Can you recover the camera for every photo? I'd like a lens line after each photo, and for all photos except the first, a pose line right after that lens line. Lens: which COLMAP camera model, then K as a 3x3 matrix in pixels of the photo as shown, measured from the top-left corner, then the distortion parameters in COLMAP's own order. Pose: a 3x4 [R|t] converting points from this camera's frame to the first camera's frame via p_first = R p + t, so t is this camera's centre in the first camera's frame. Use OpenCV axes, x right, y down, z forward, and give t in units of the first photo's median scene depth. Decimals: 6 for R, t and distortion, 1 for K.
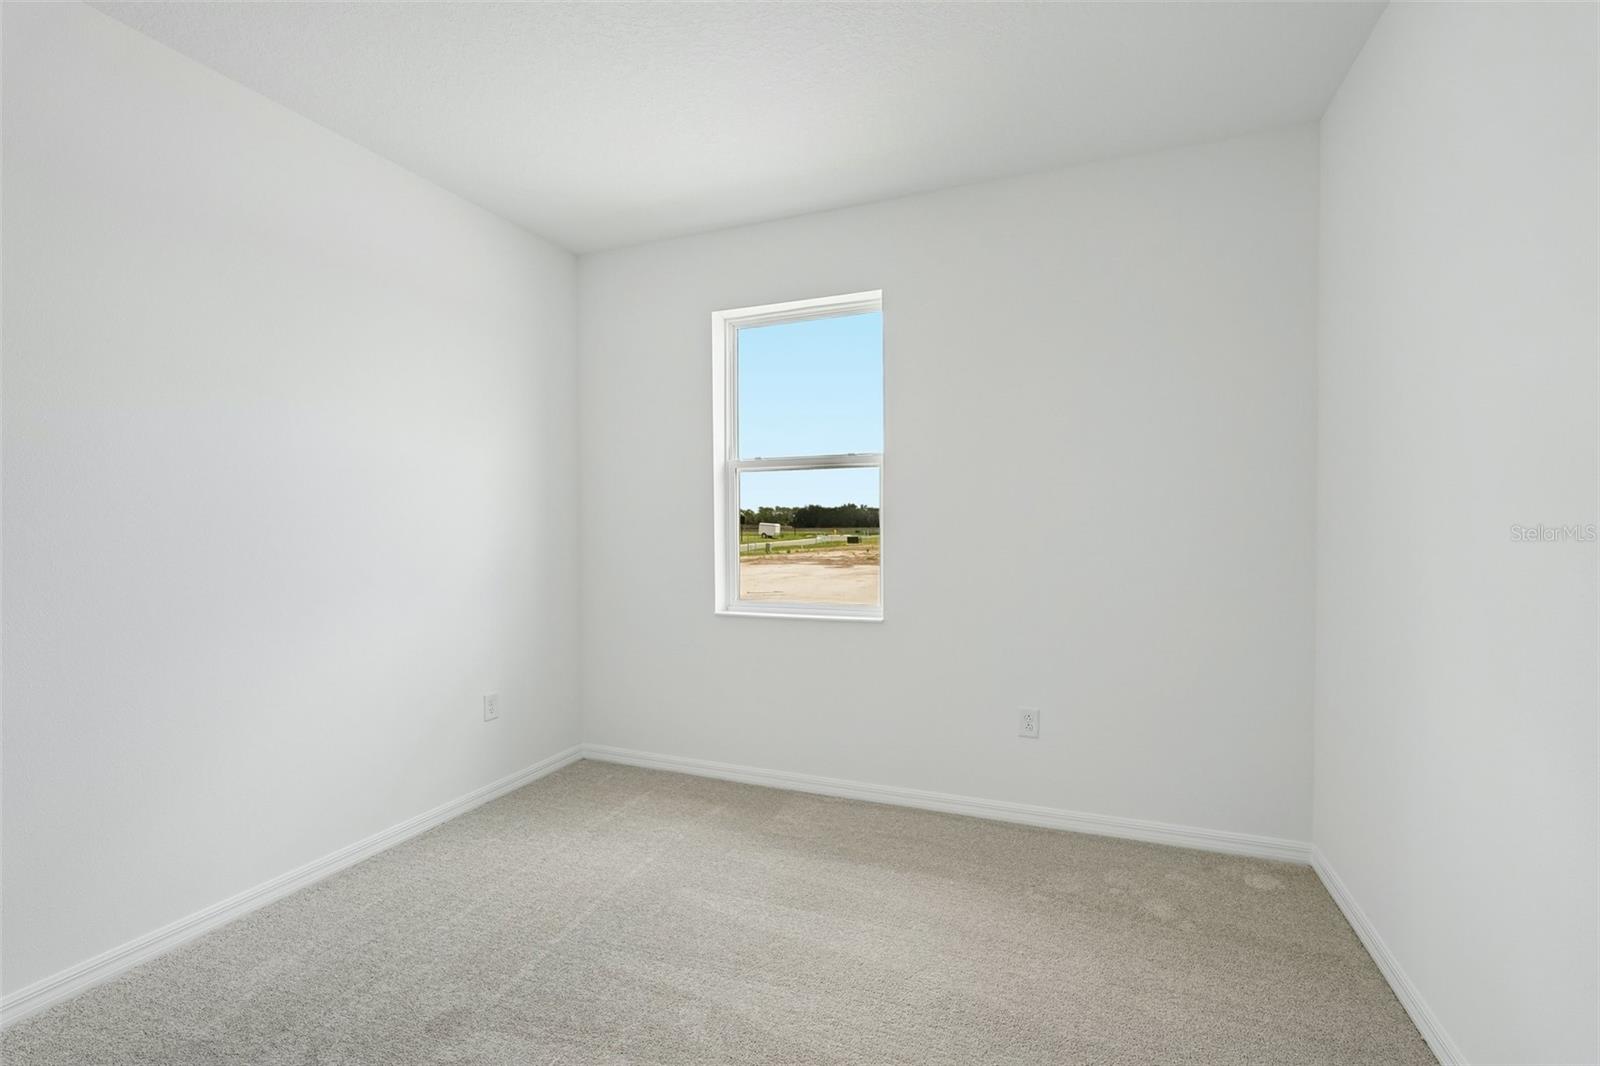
lens RADIAL K [[720.1, 0, 800.0], [0, 720.1, 533.0], [0, 0, 1]] dist [-0.010820, -0.000089]
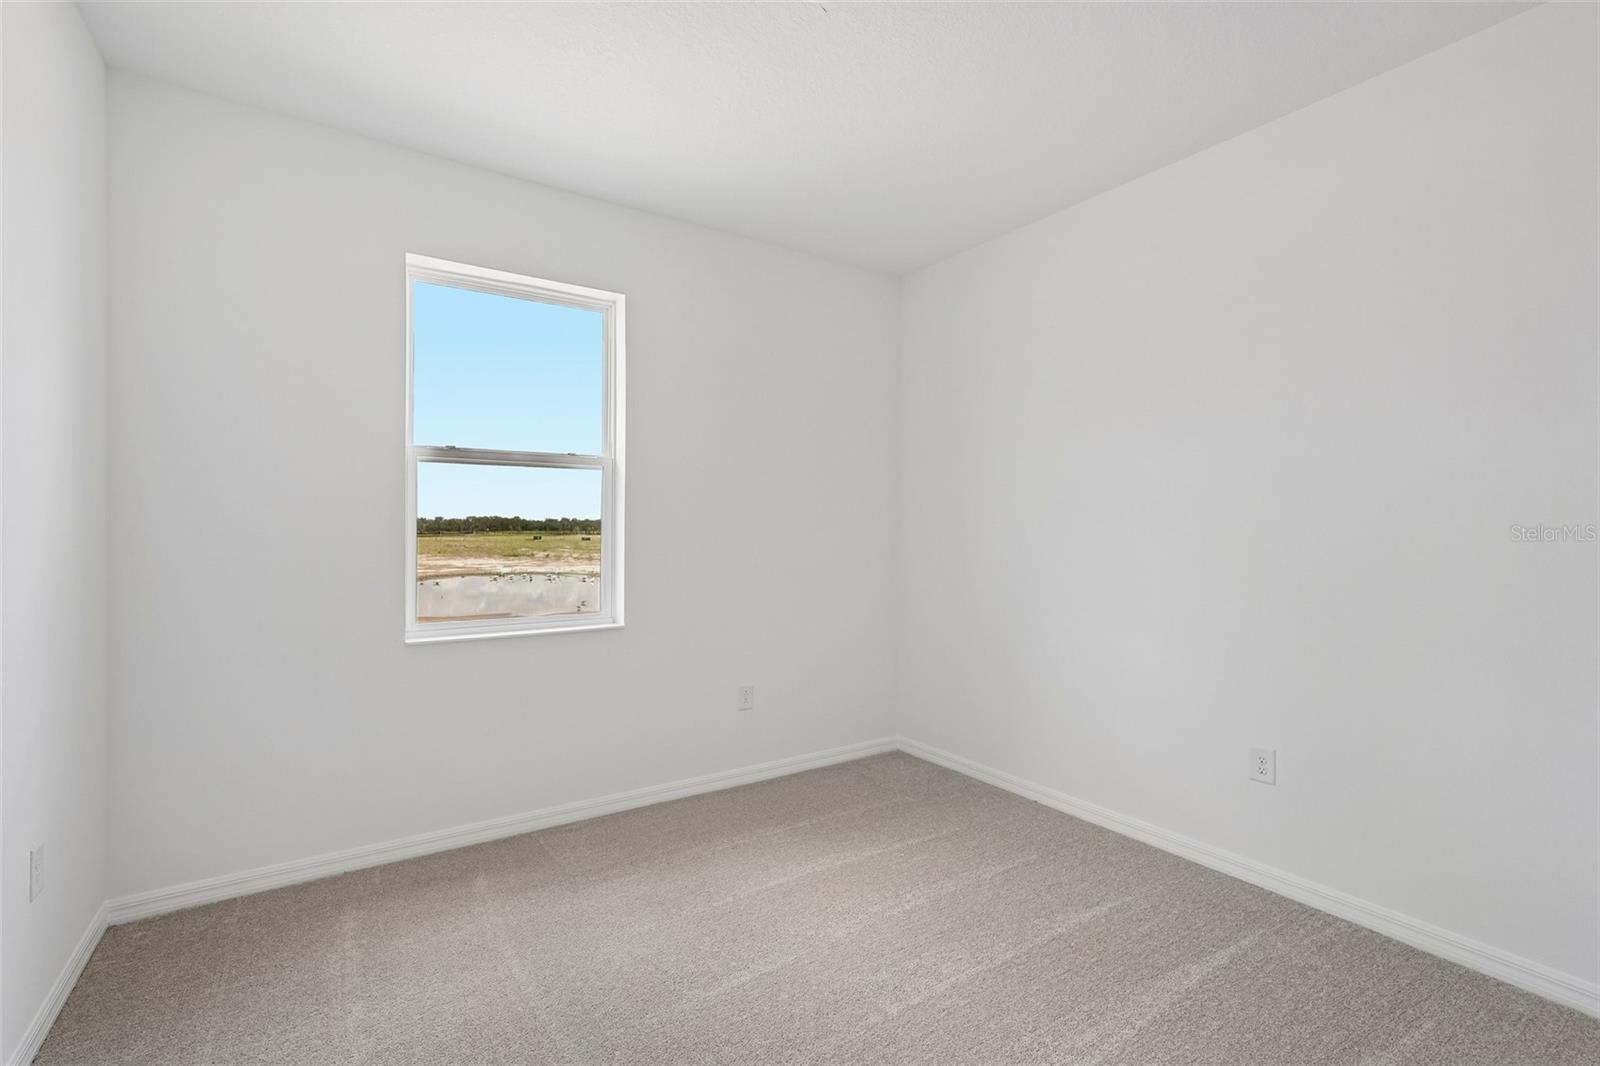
lens RADIAL K [[719.7, 0, 798.3], [0, 719.7, 526.2], [0, 0, 1]] dist [-0.001191, 0.000510]
pose [[0.554770, 0.008945, 0.831956, -0.528663], [0.006136, 0.999871, -0.014841, 0.000335], [-0.831981, 0.013338, 0.554643, 0.224270]]
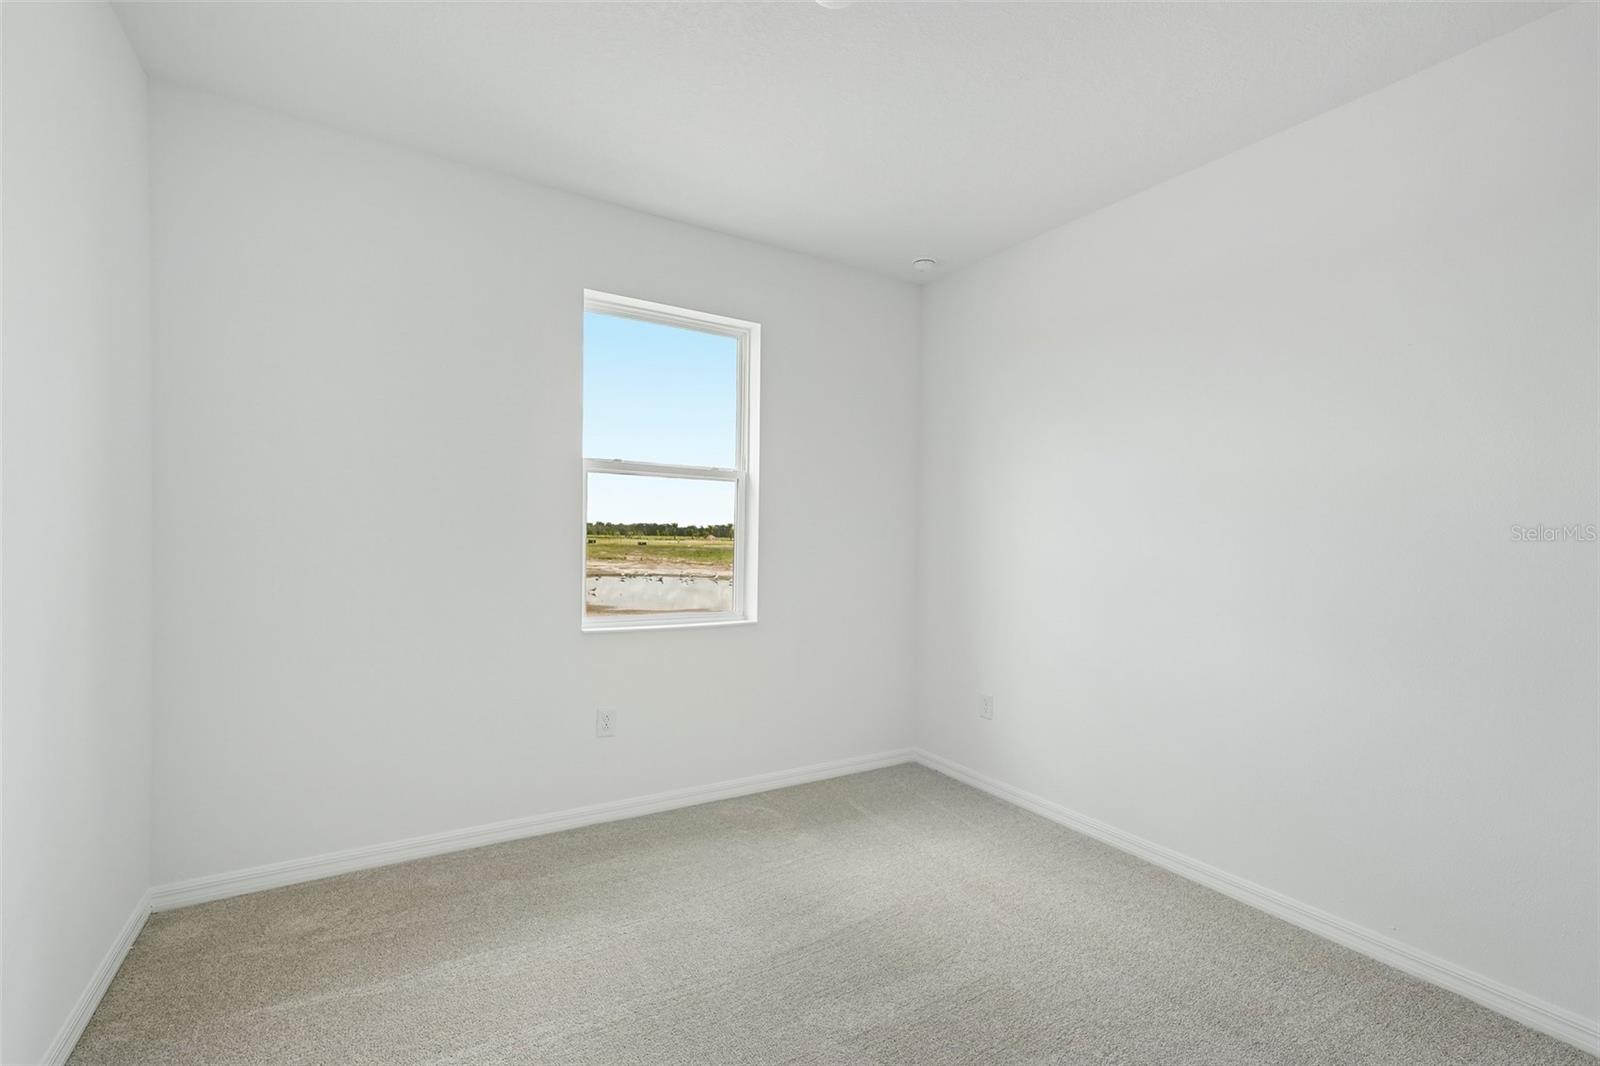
lens RADIAL K [[719.7, 0, 798.3], [0, 719.7, 526.2], [0, 0, 1]] dist [-0.001191, 0.000510]
pose [[0.567976, 0.030771, 0.822470, -0.681656], [-0.013698, 0.999516, -0.027936, 0.002414], [-0.822931, 0.004601, 0.568122, 0.294214]]
